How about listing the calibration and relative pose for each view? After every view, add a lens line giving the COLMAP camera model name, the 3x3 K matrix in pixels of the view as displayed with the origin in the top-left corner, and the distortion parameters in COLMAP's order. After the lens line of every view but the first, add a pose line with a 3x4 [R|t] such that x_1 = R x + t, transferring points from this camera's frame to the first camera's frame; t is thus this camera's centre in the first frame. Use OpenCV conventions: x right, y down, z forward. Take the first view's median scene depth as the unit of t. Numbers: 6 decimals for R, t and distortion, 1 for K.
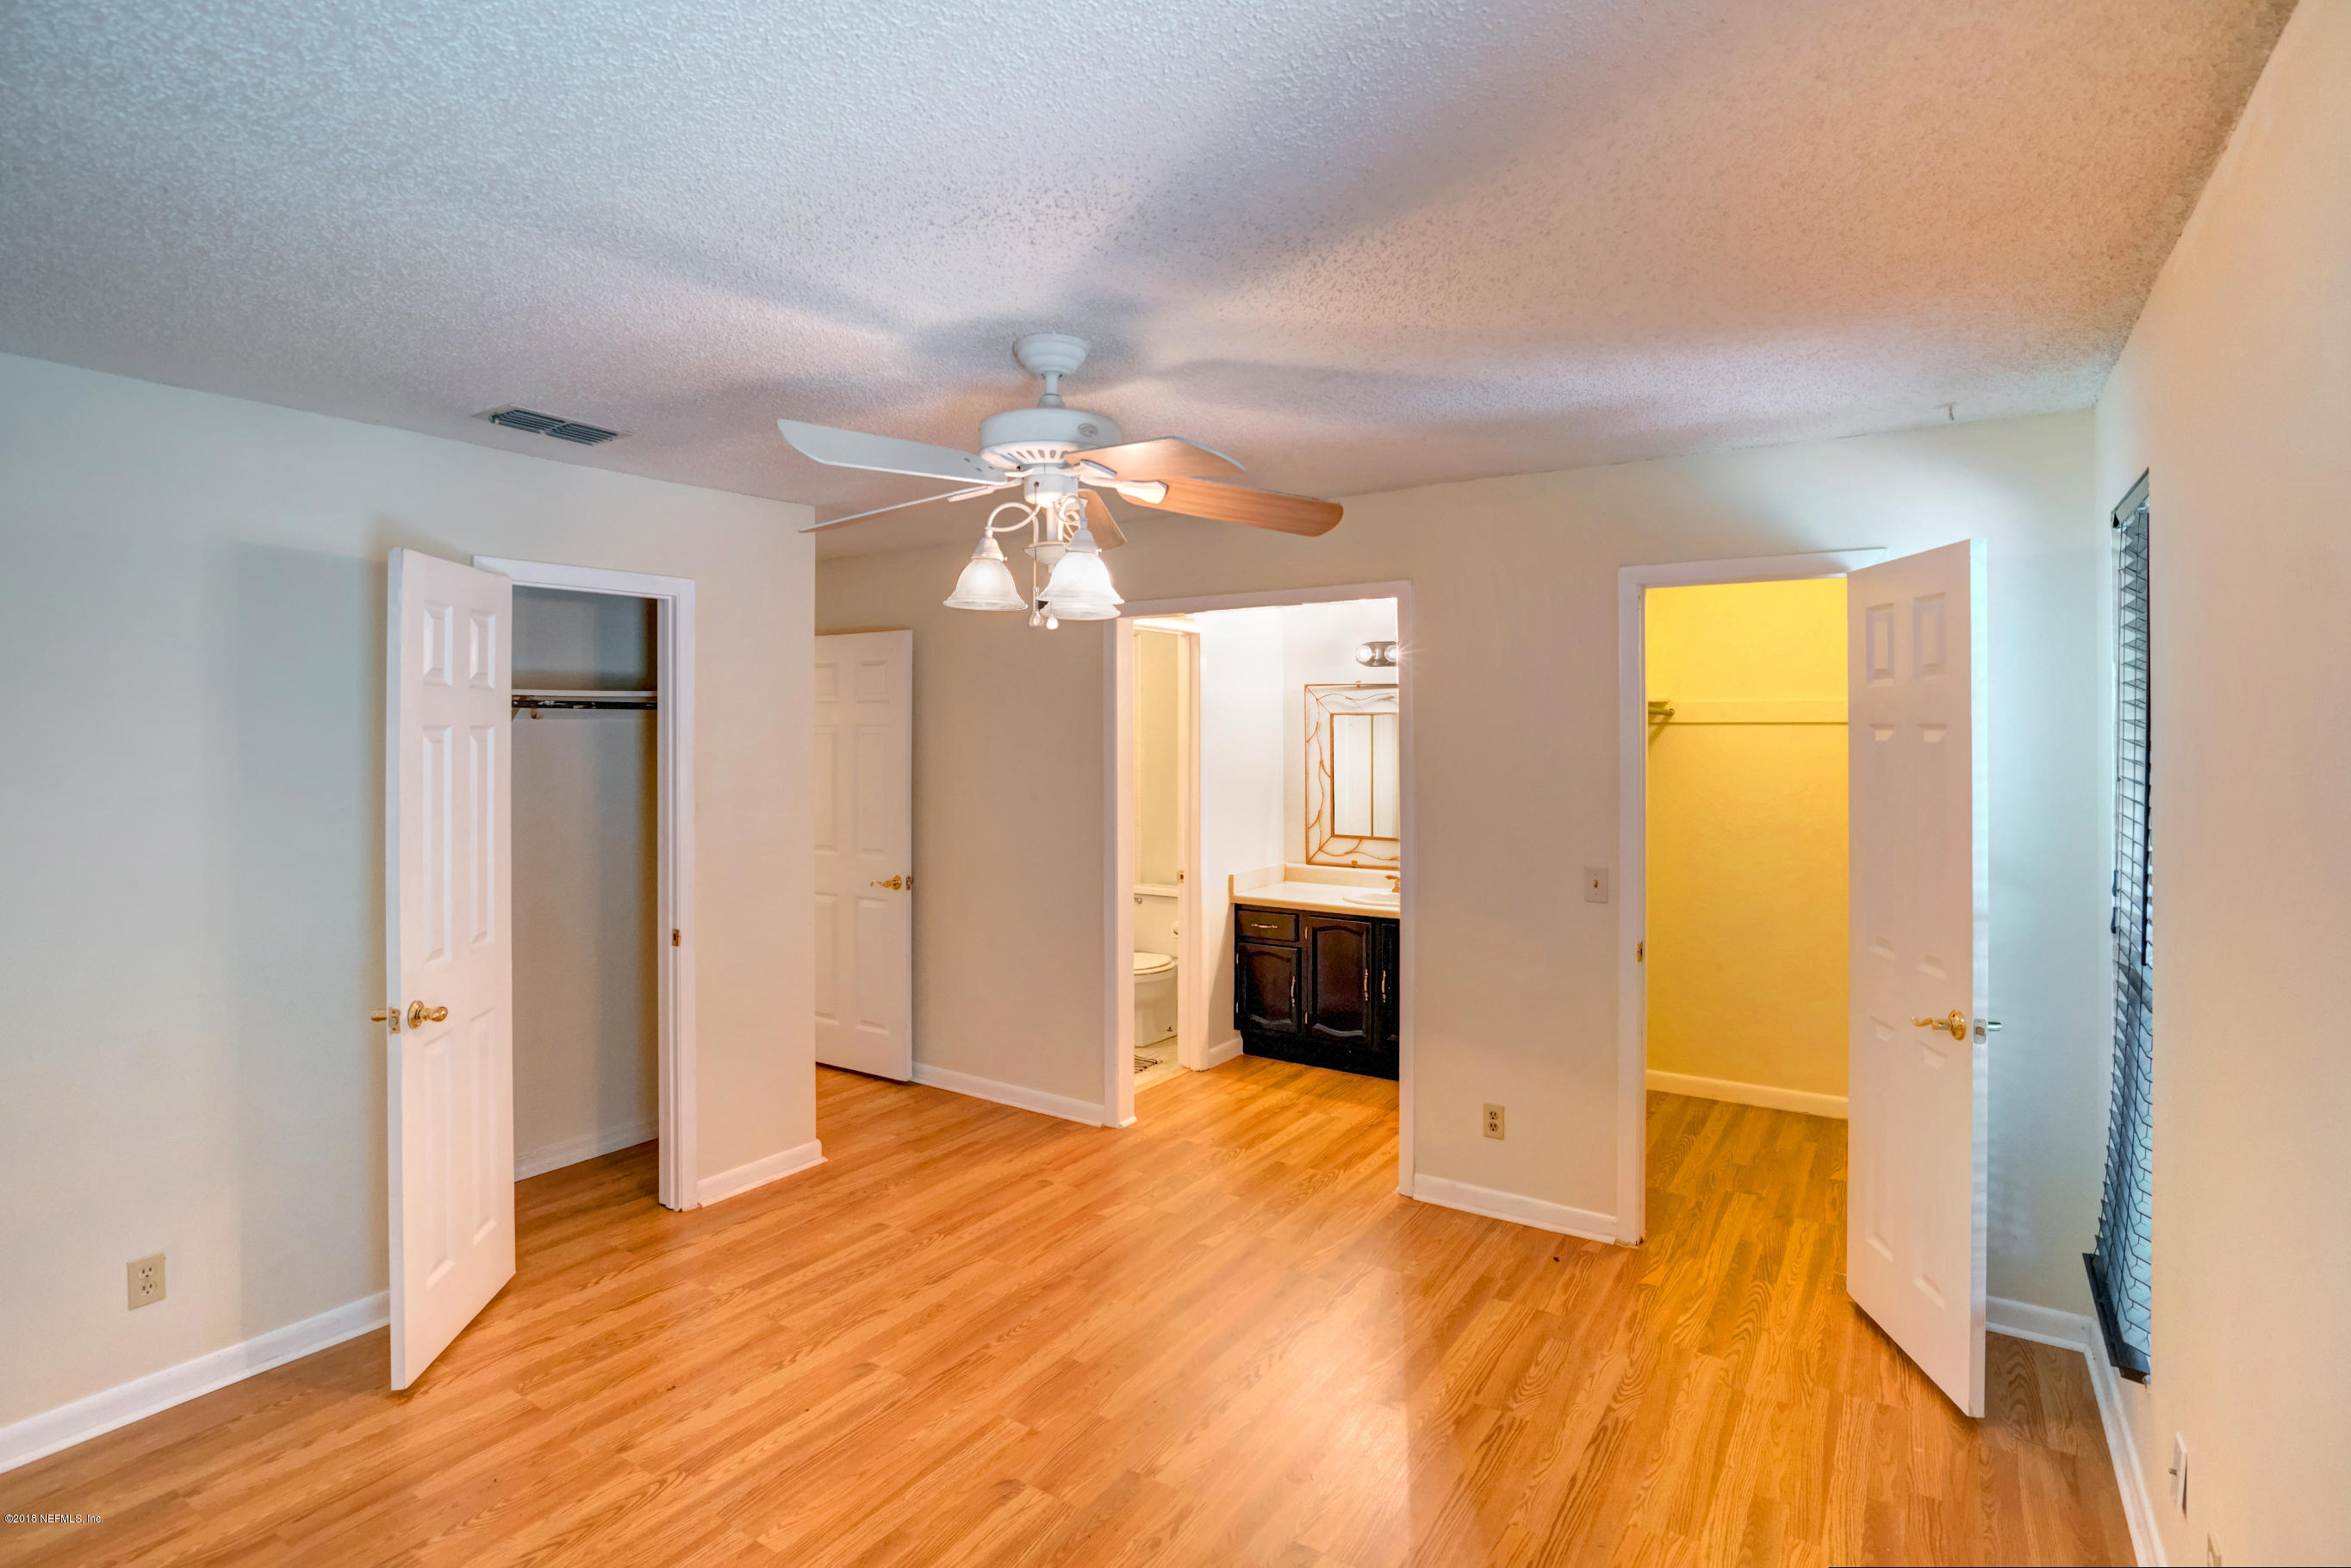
lens RADIAL K [[1122.4, 0, 1175.5], [0, 1122.4, 784.0], [0, 0, 1]] dist [-0.000160, -0.000121]
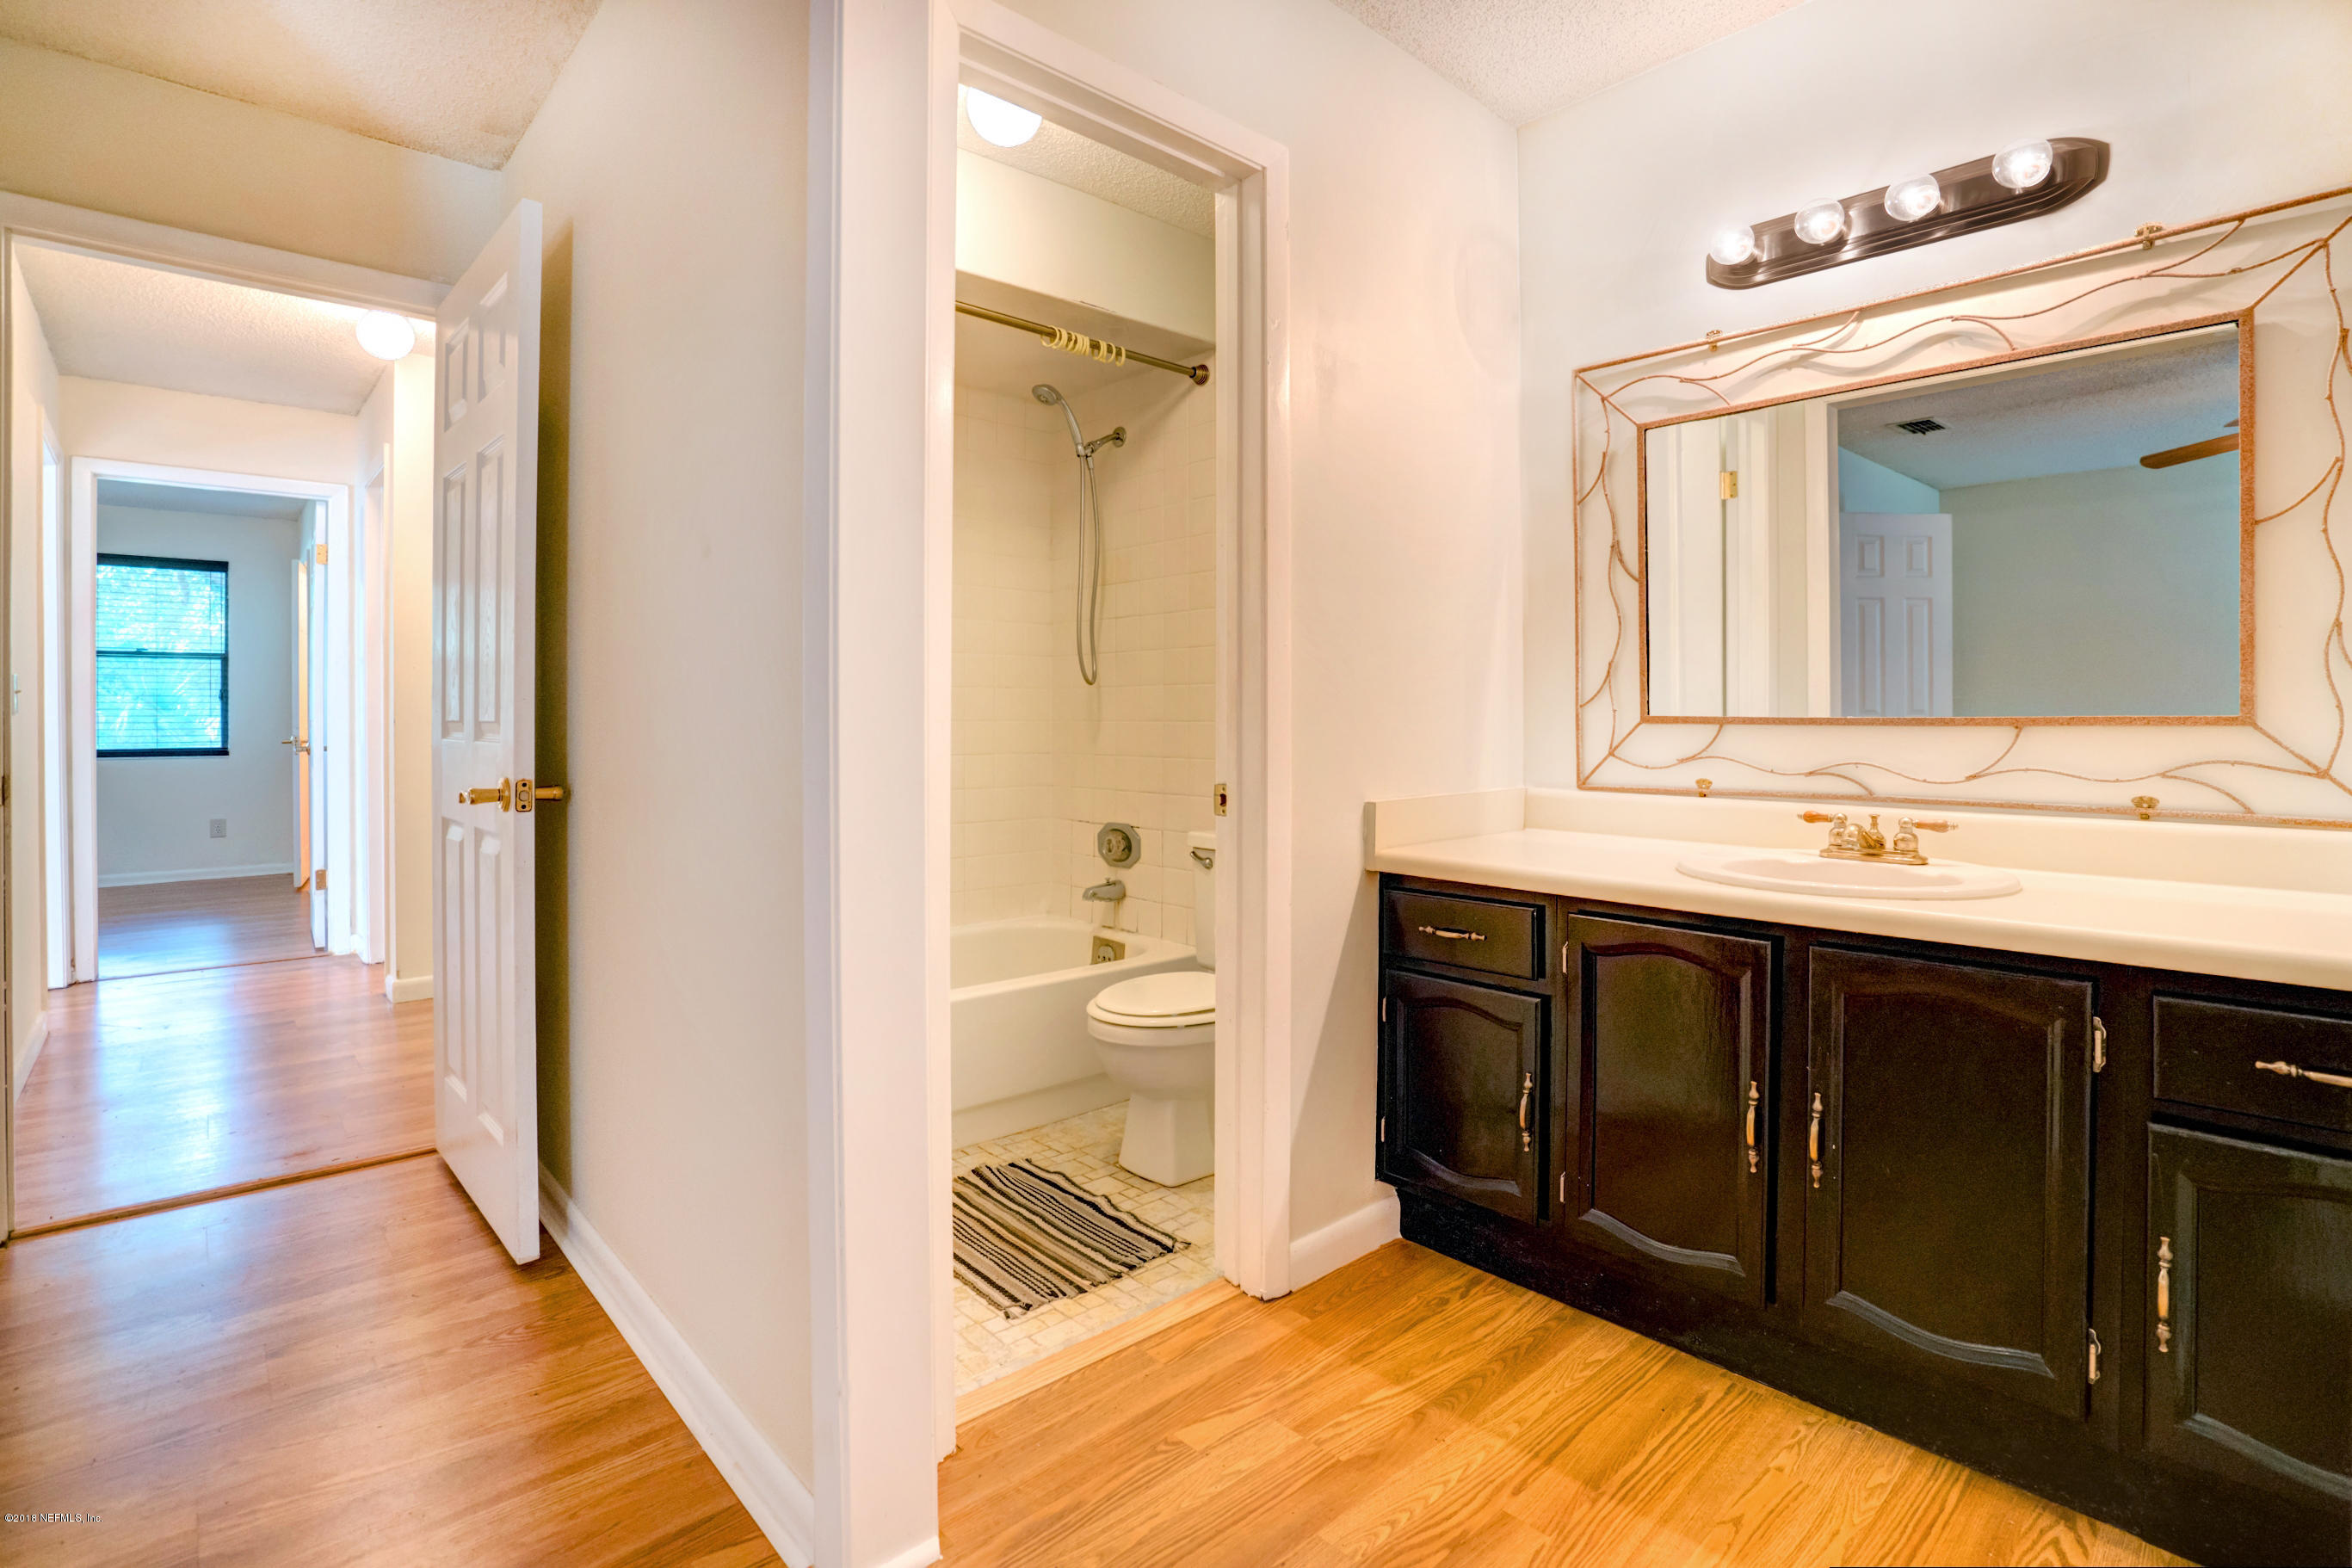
lens RADIAL K [[1110.1, 0, 1088.8], [0, 1110.1, 755.6], [0, 0, 1]] dist [-0.001637, -0.000188]
pose [[0.946243, 0.001758, -0.323451, 0.084047], [-0.001961, 0.999998, -0.000301, 0.064316], [0.323450, 0.000919, 0.946245, 0.585602]]
